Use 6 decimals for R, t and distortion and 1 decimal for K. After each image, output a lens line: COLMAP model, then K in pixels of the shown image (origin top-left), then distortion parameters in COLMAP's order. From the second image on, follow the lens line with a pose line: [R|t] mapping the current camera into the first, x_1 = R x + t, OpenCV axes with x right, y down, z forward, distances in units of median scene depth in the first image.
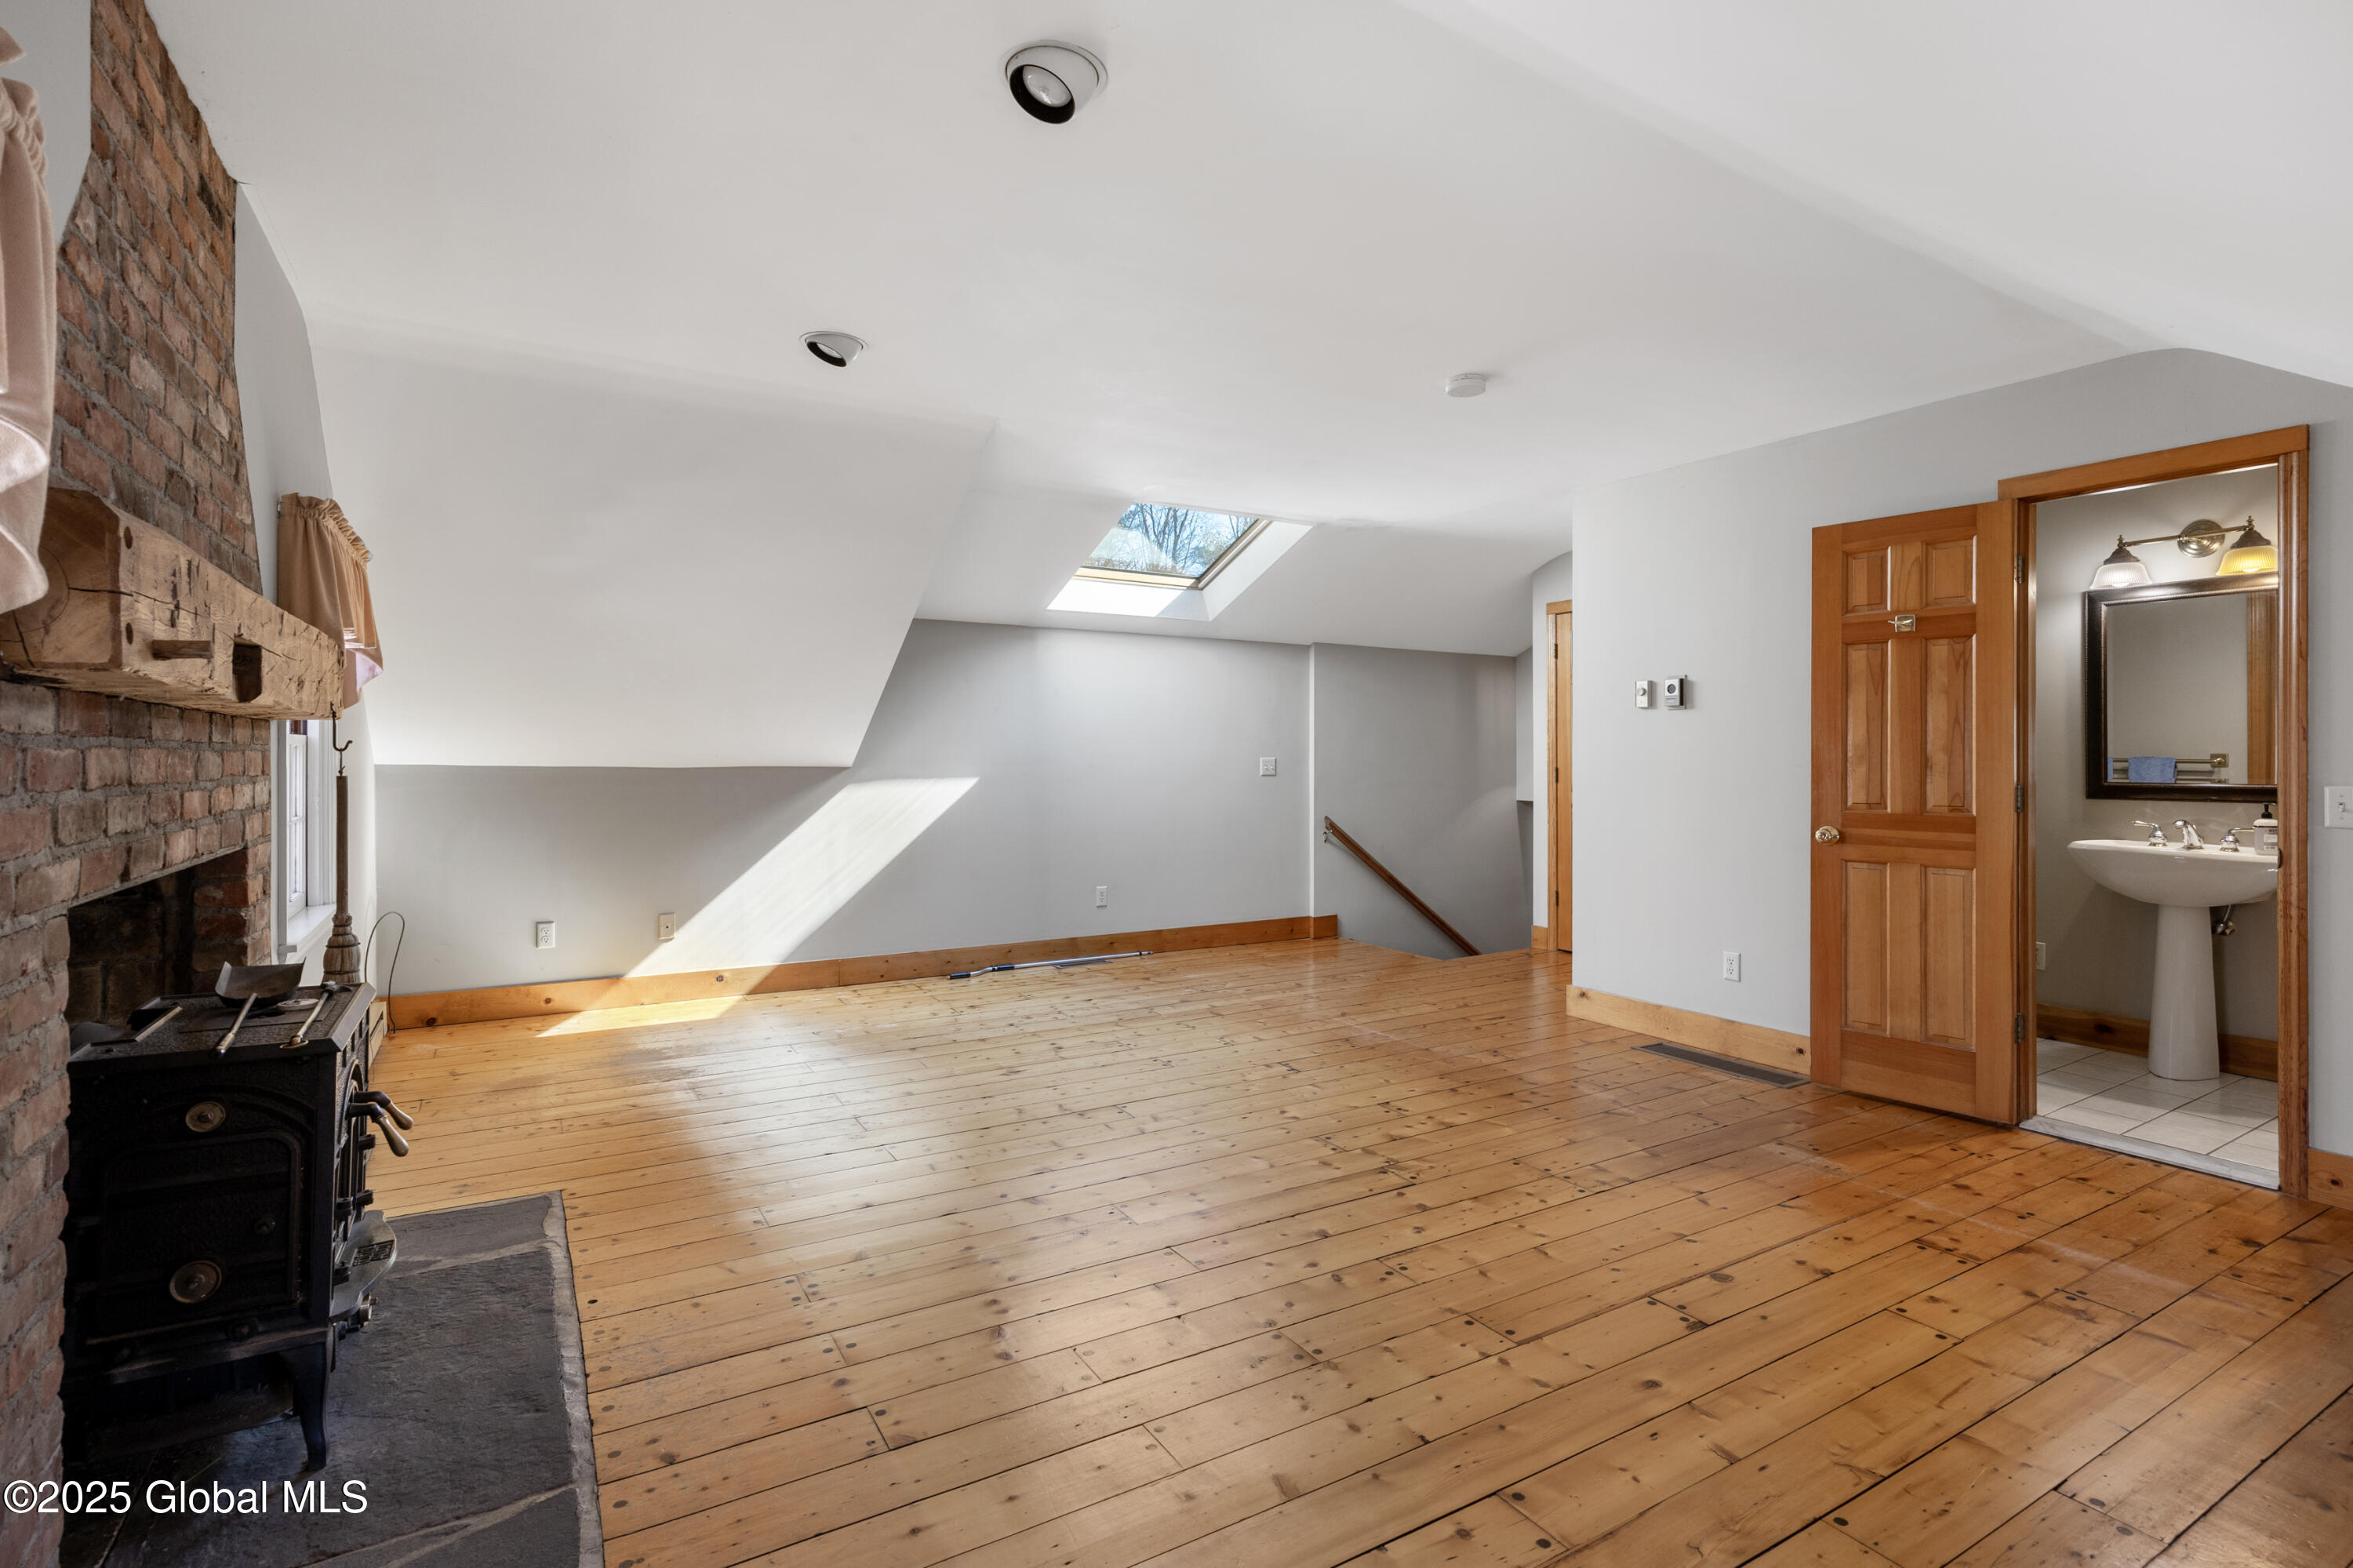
lens RADIAL K [[1105.1, 0, 1164.2], [0, 1105.1, 766.0], [0, 0, 1]] dist [0.005573, 0.000951]
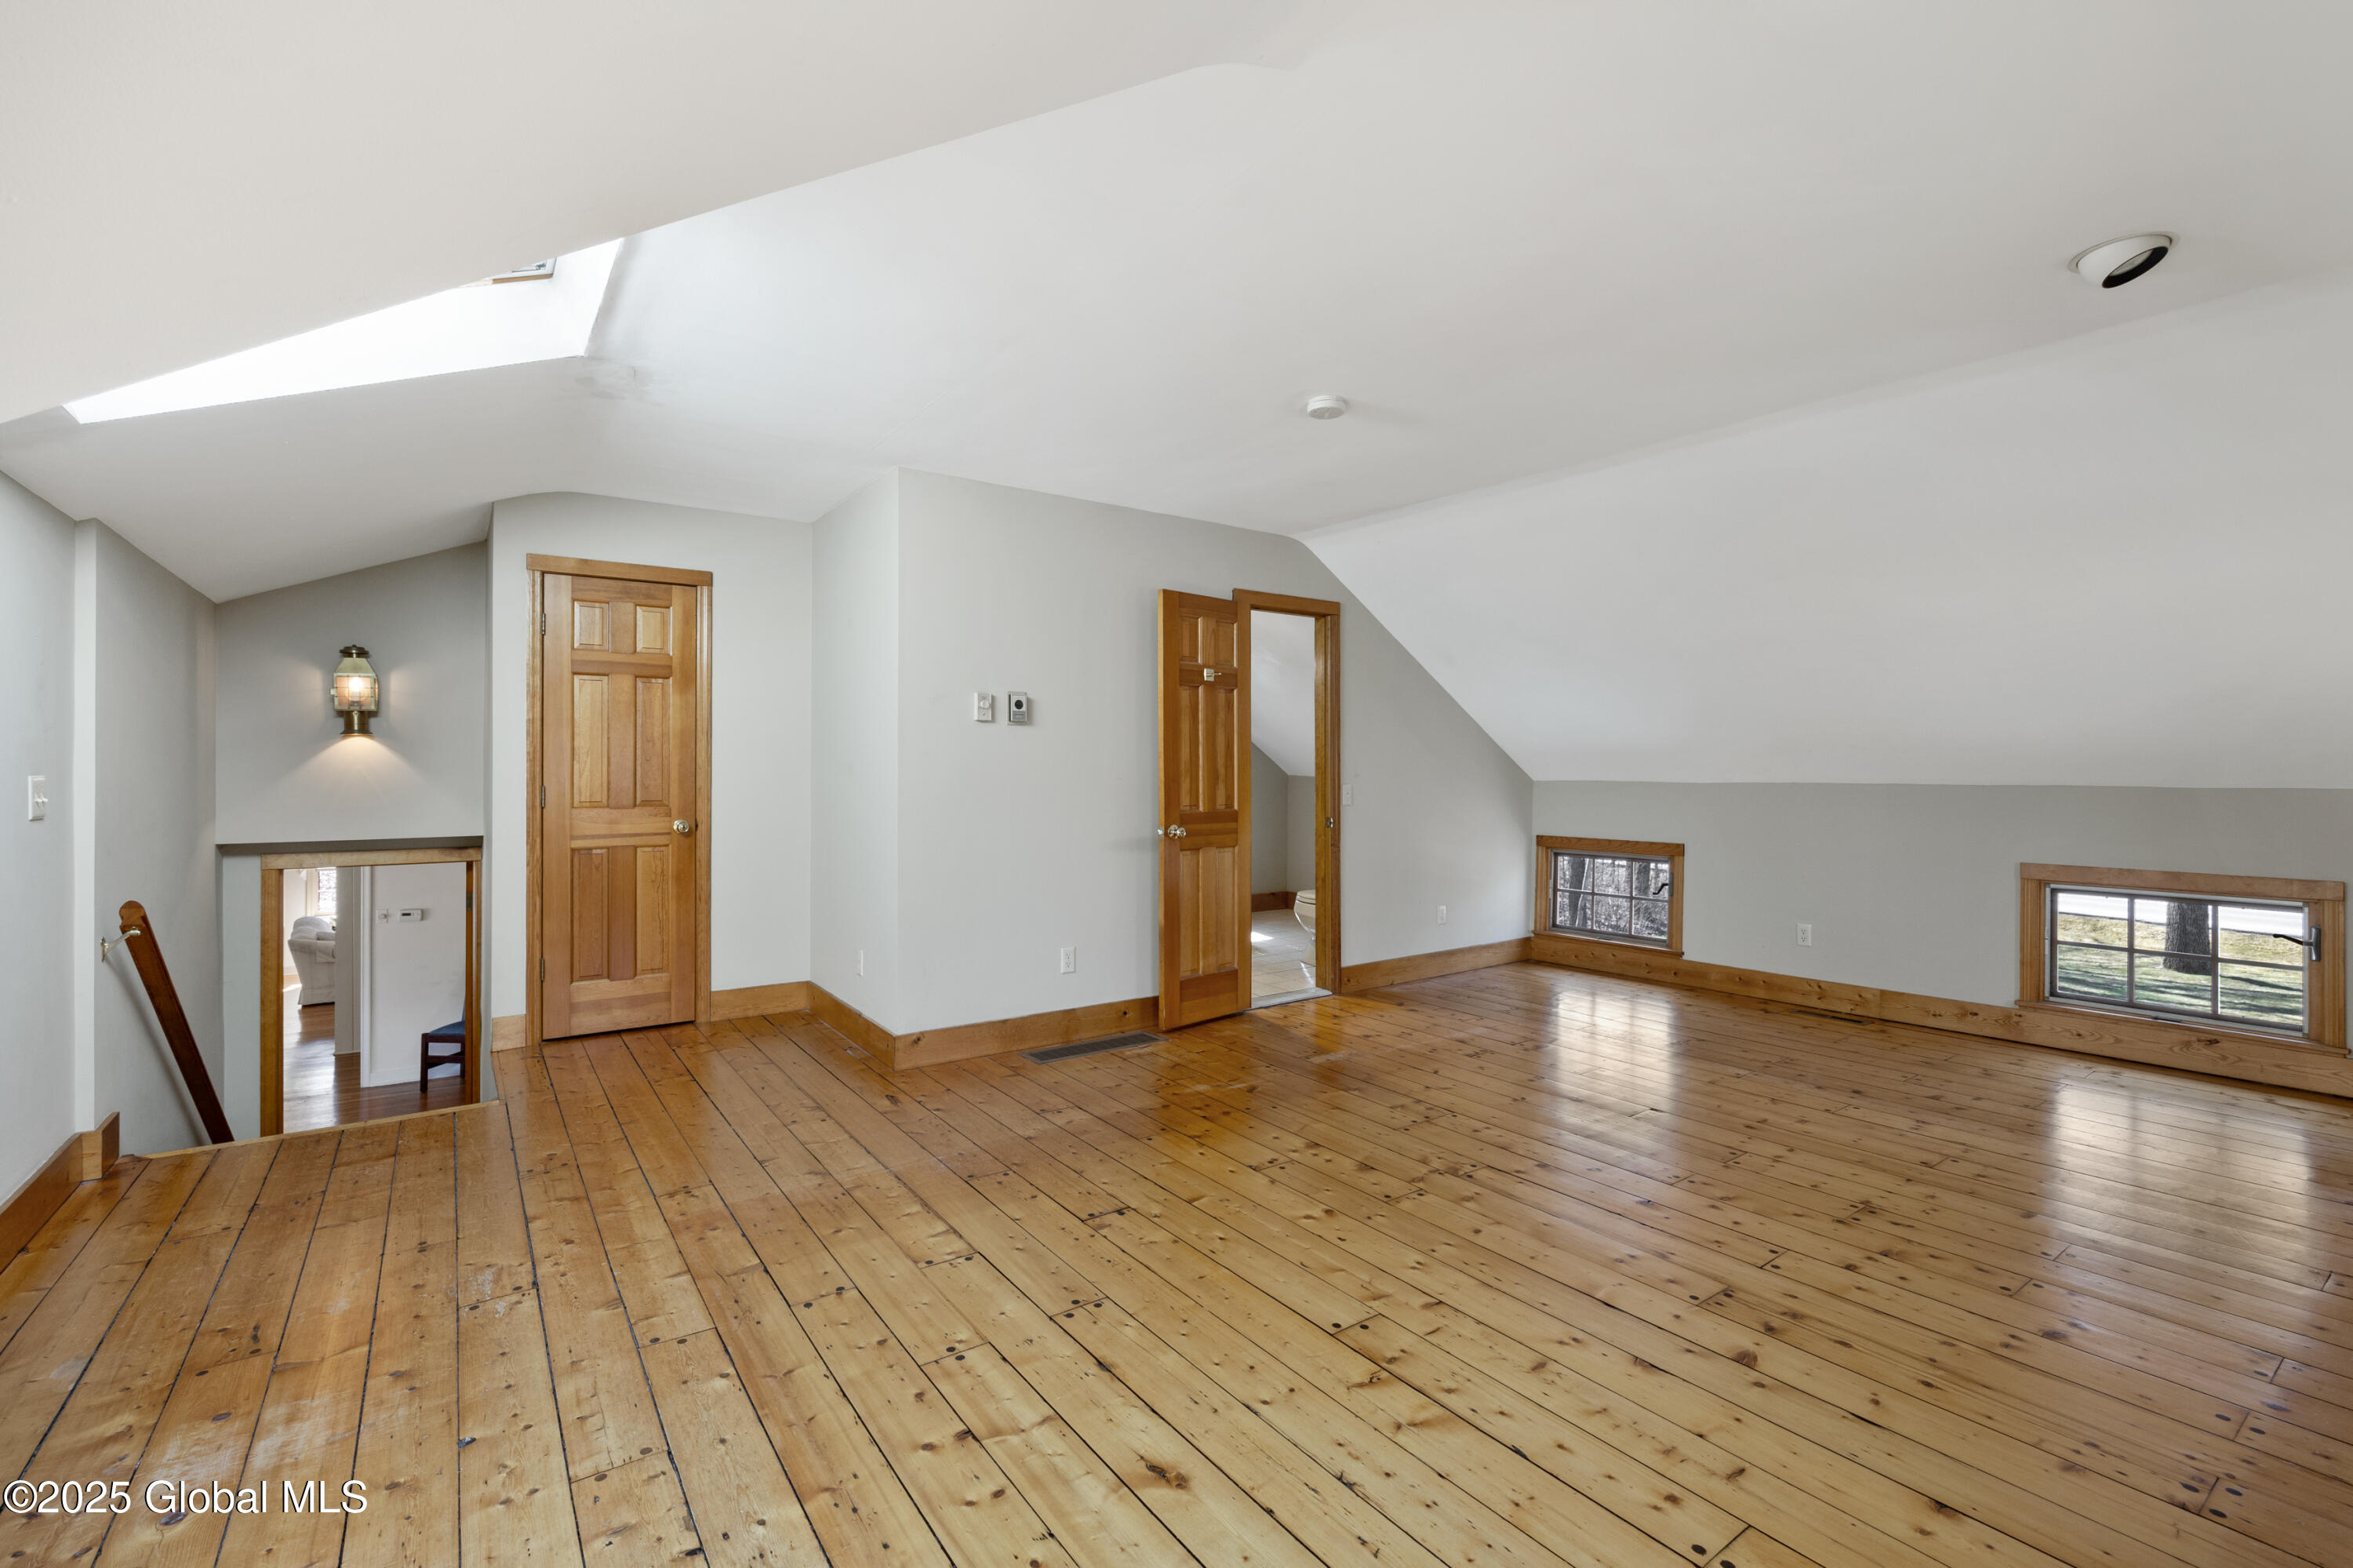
lens RADIAL K [[1061.7, 0, 1163.3], [0, 1061.7, 772.0], [0, 0, 1]] dist [0.004040, -0.000836]
pose [[-0.104781, -0.004109, 0.994487, -0.658361], [0.008721, 0.999949, 0.005051, -0.014381], [-0.994457, 0.009202, -0.104740, 1.208419]]
